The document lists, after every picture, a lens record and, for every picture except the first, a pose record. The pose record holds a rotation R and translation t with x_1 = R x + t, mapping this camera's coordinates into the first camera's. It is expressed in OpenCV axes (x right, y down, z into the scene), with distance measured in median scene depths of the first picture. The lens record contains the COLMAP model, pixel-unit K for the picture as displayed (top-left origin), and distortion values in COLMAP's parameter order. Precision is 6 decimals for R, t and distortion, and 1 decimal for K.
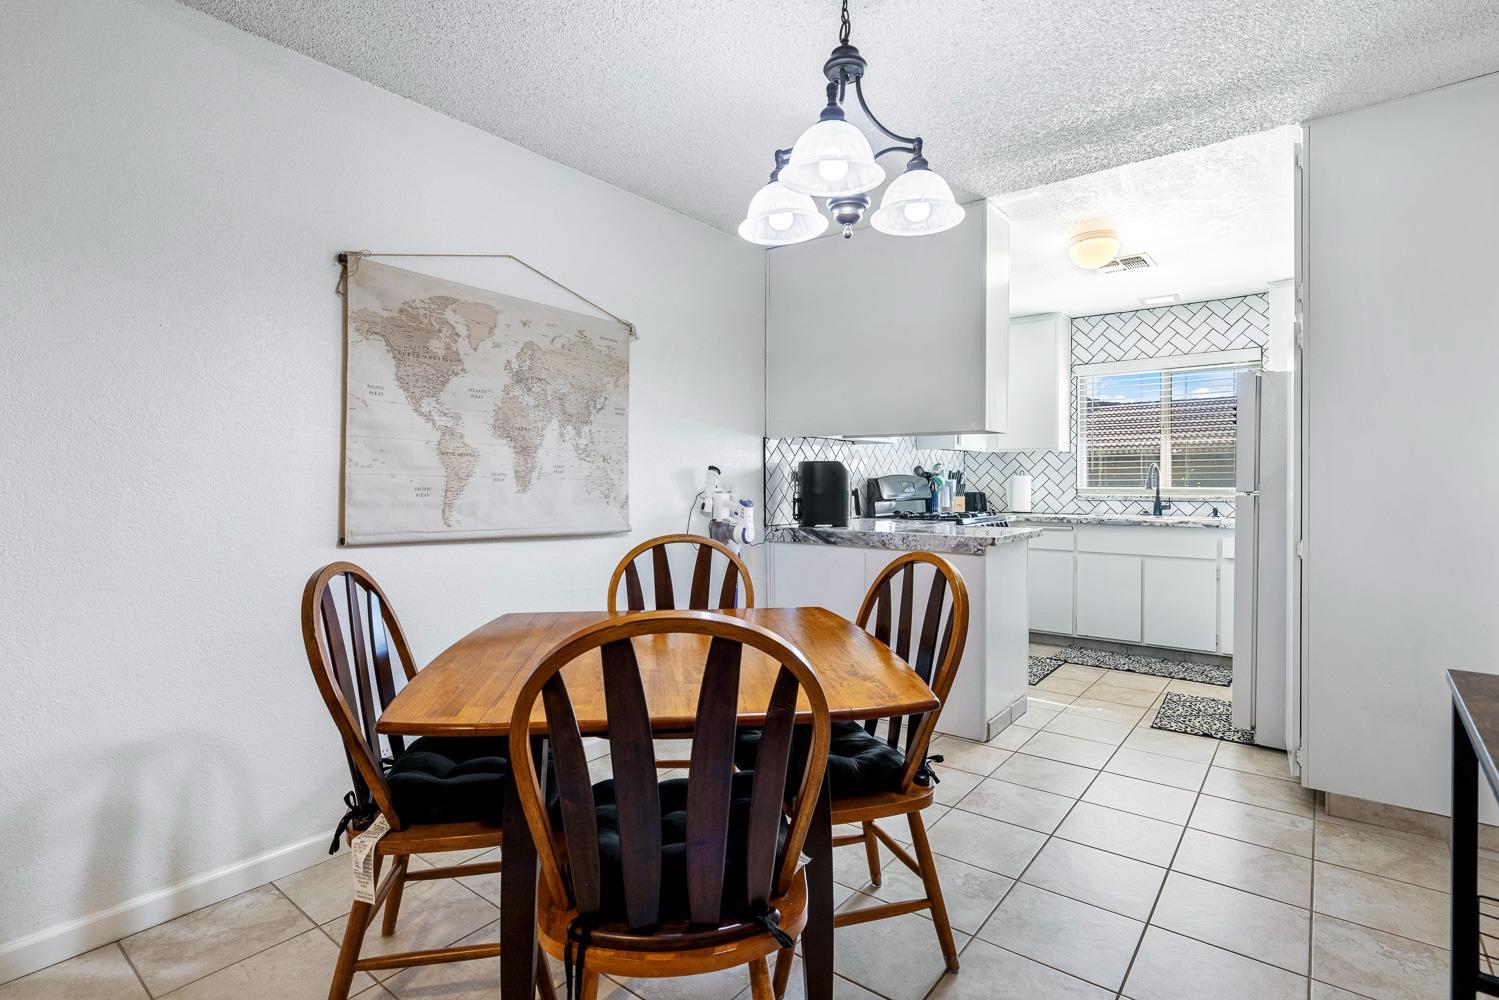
lens RADIAL K [[731.7, 0, 750.0], [0, 731.7, 489.6], [0, 0, 1]] dist [-0.002580, 0.001004]
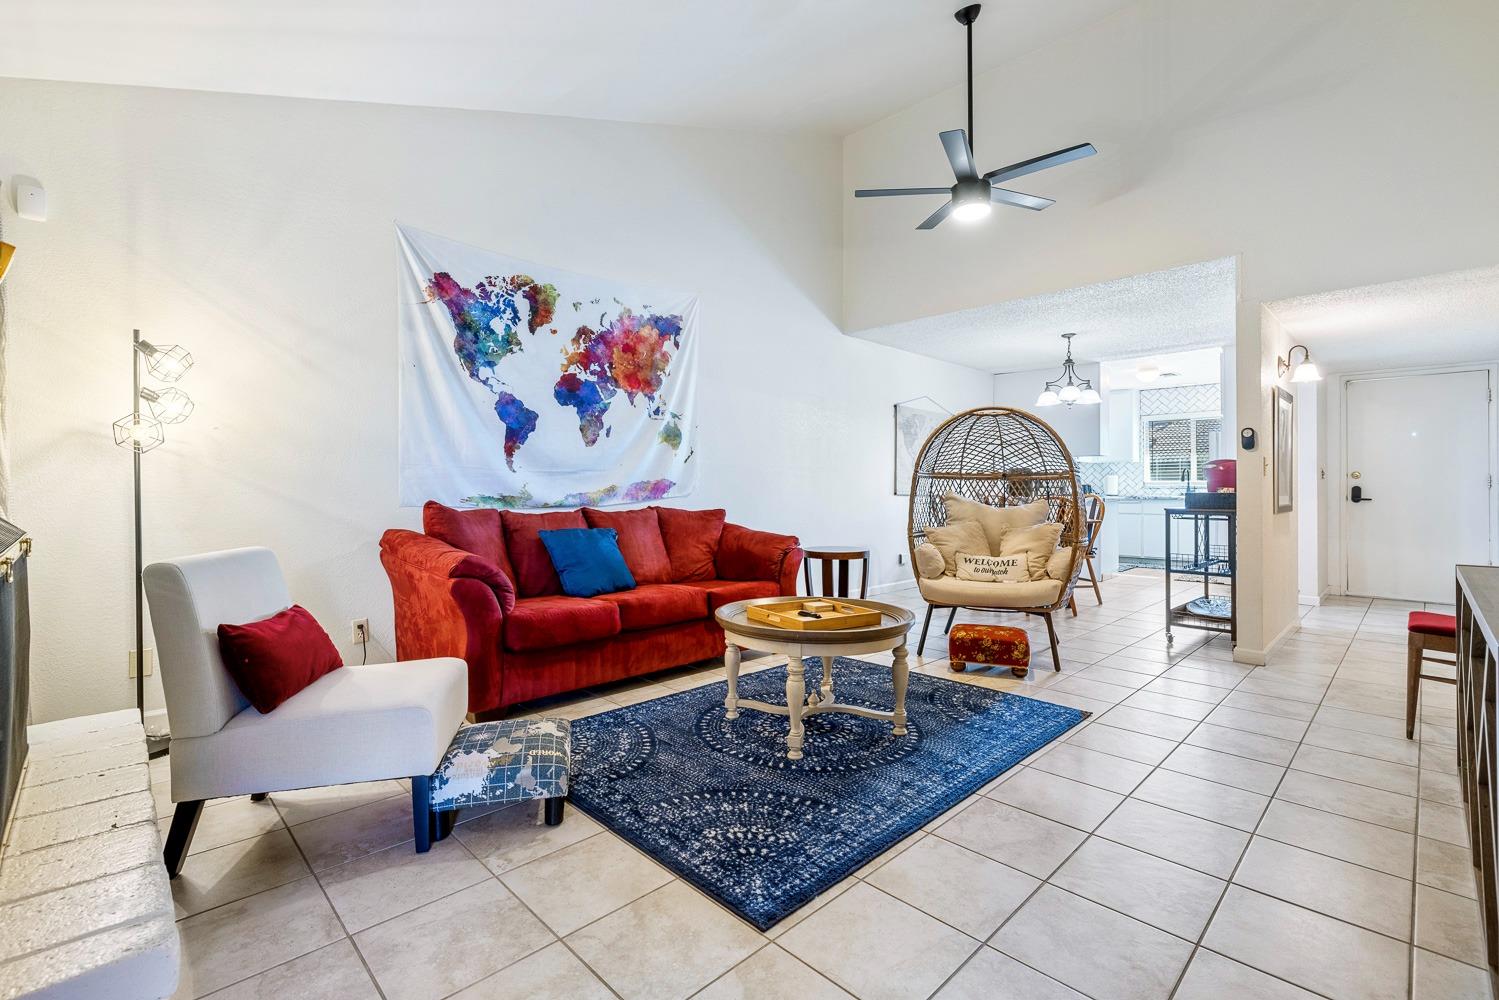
lens RADIAL K [[667.1, 0, 761.0], [0, 667.1, 484.6], [0, 0, 1]] dist [-0.002819, -0.000054]
pose [[0.993074, -0.004304, -0.117409, -0.379724], [0.002386, 0.999861, -0.016472, 0.036938], [0.117464, 0.016078, 0.992947, -0.942626]]
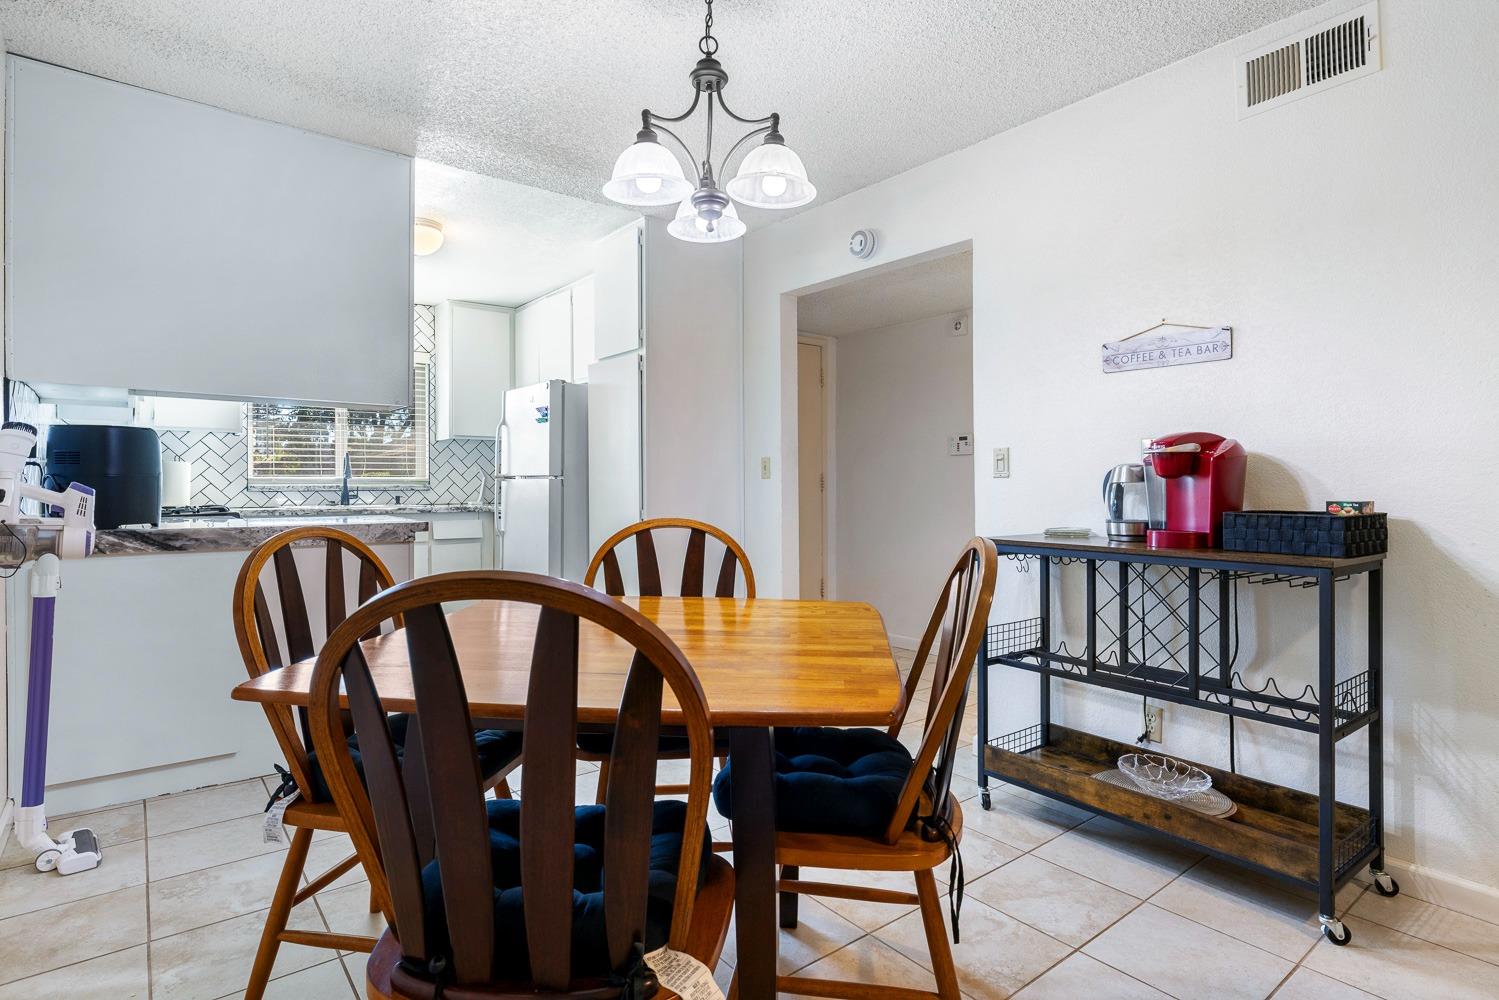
lens RADIAL K [[756.9, 0, 741.7], [0, 756.9, 488.0], [0, 0, 1]] dist [-0.003850, 0.000981]
pose [[0.232749, -0.005767, 0.972520, -0.342891], [0.010066, 0.999943, 0.003521, 0.015508], [-0.972485, 0.008970, 0.232794, 0.263273]]
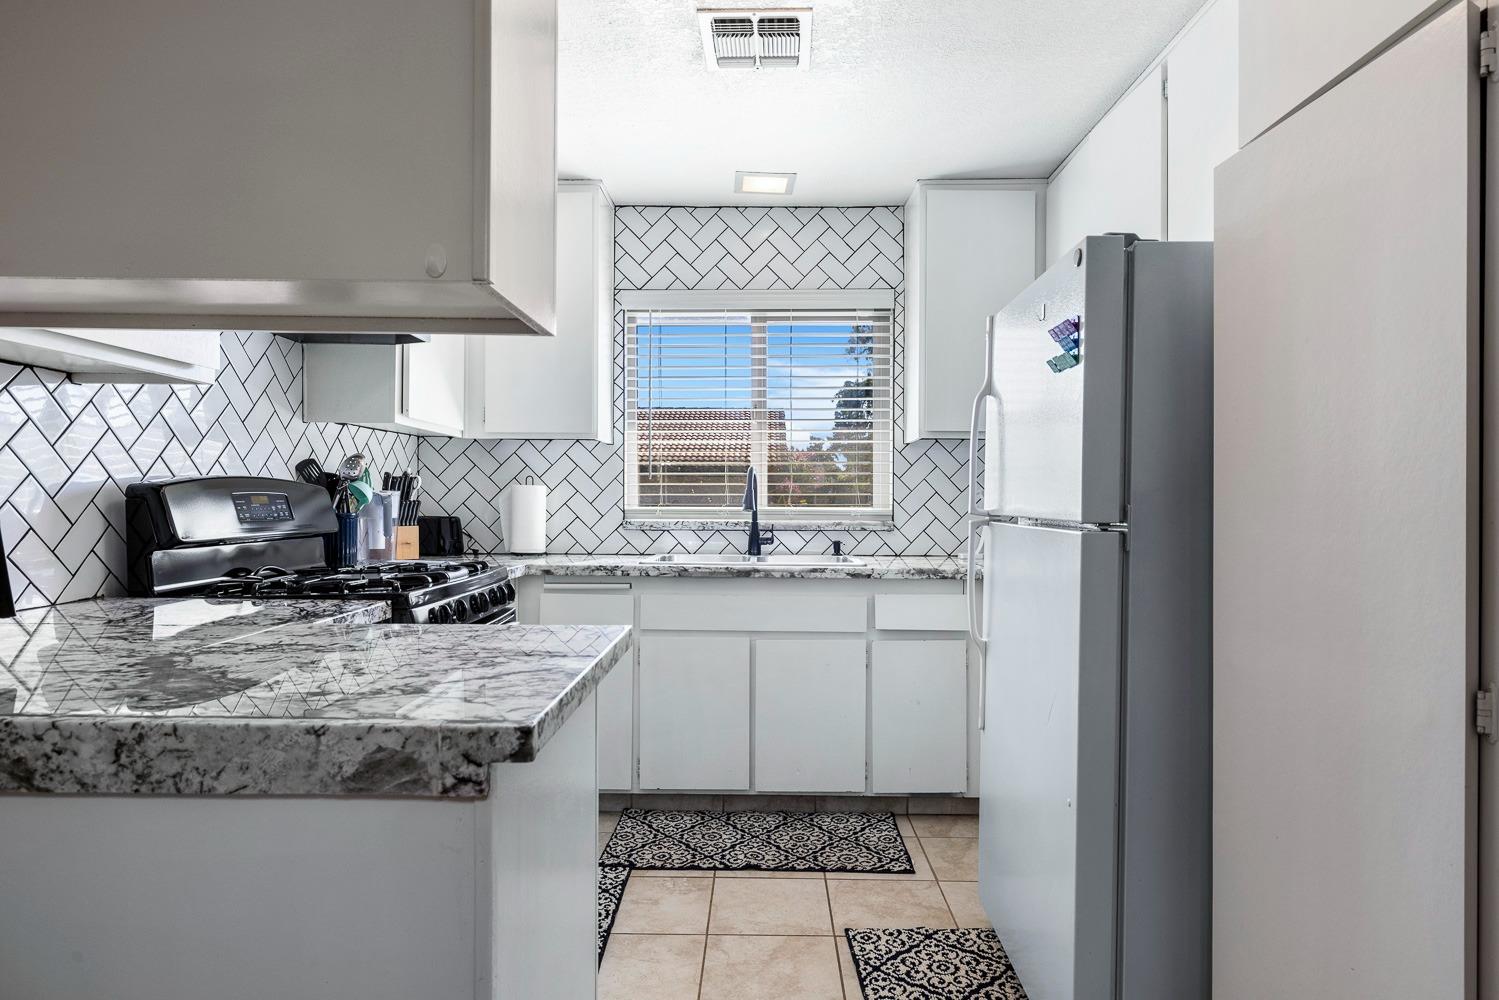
lens RADIAL K [[850.5, 0, 756.8], [0, 850.5, 511.0], [0, 0, 1]] dist [0.003140, 0.003305]
pose [[0.791694, -0.004313, 0.610903, 0.150863], [0.000750, 0.999981, 0.006087, -0.004701], [-0.610918, -0.004361, 0.791682, 0.496343]]
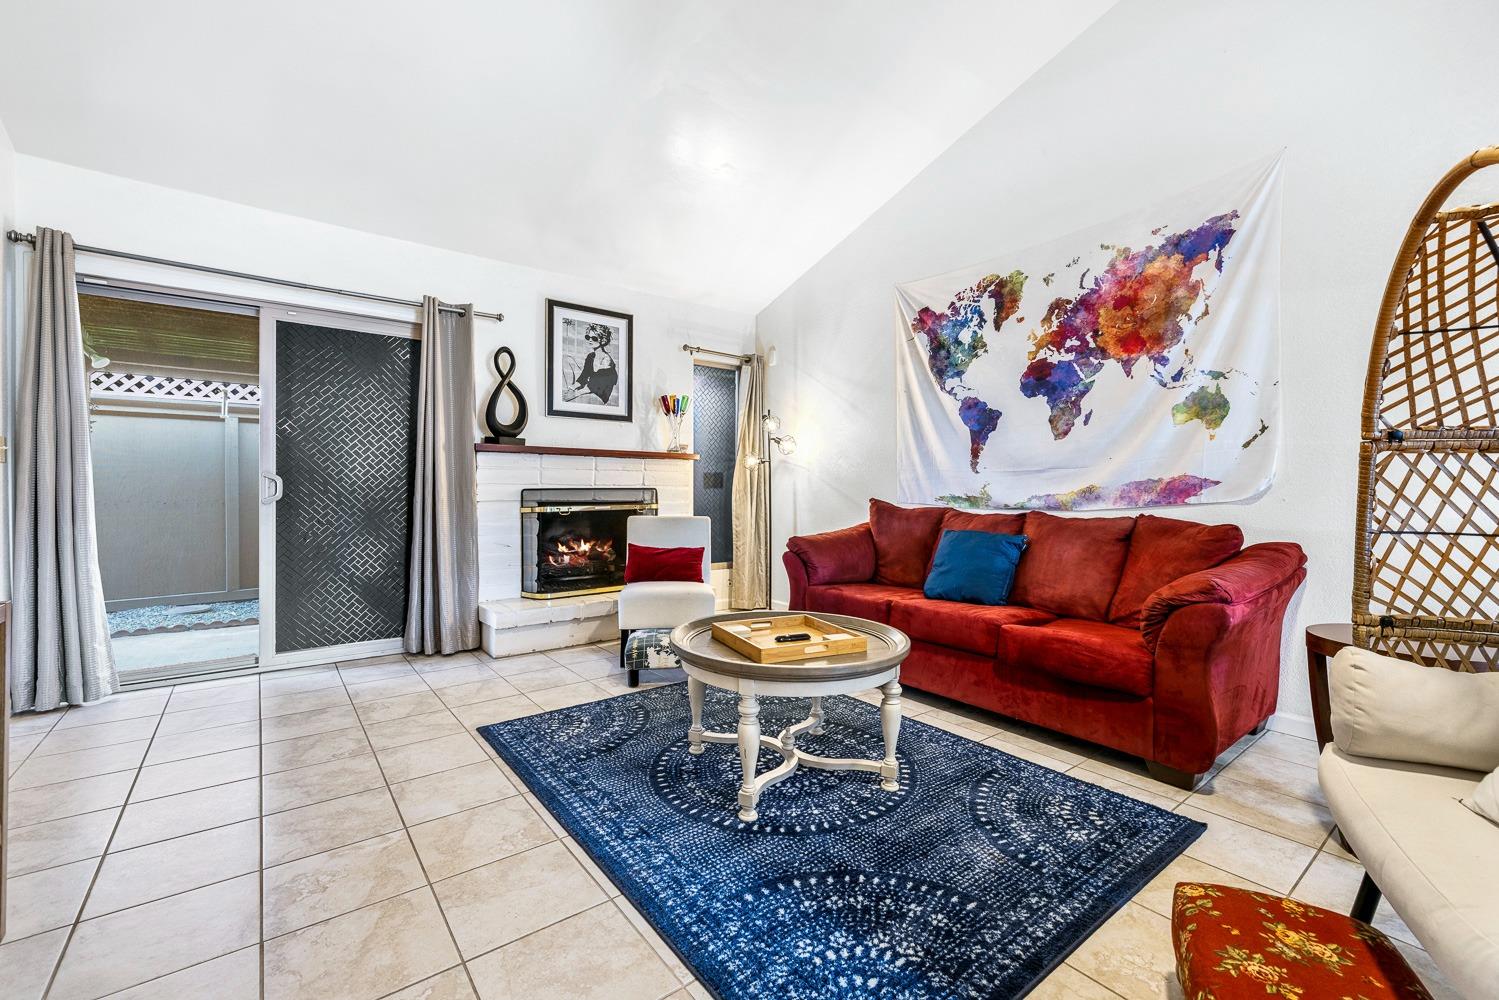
lens RADIAL K [[633.8, 0, 743.7], [0, 633.8, 489.1], [0, 0, 1]] dist [-0.002047, 0.000089]
pose [[-0.246642, -0.005823, -0.969089, 0.059862], [-0.016479, 0.999863, -0.001814, 0.034022], [0.968966, 0.015523, -0.246704, -0.266681]]
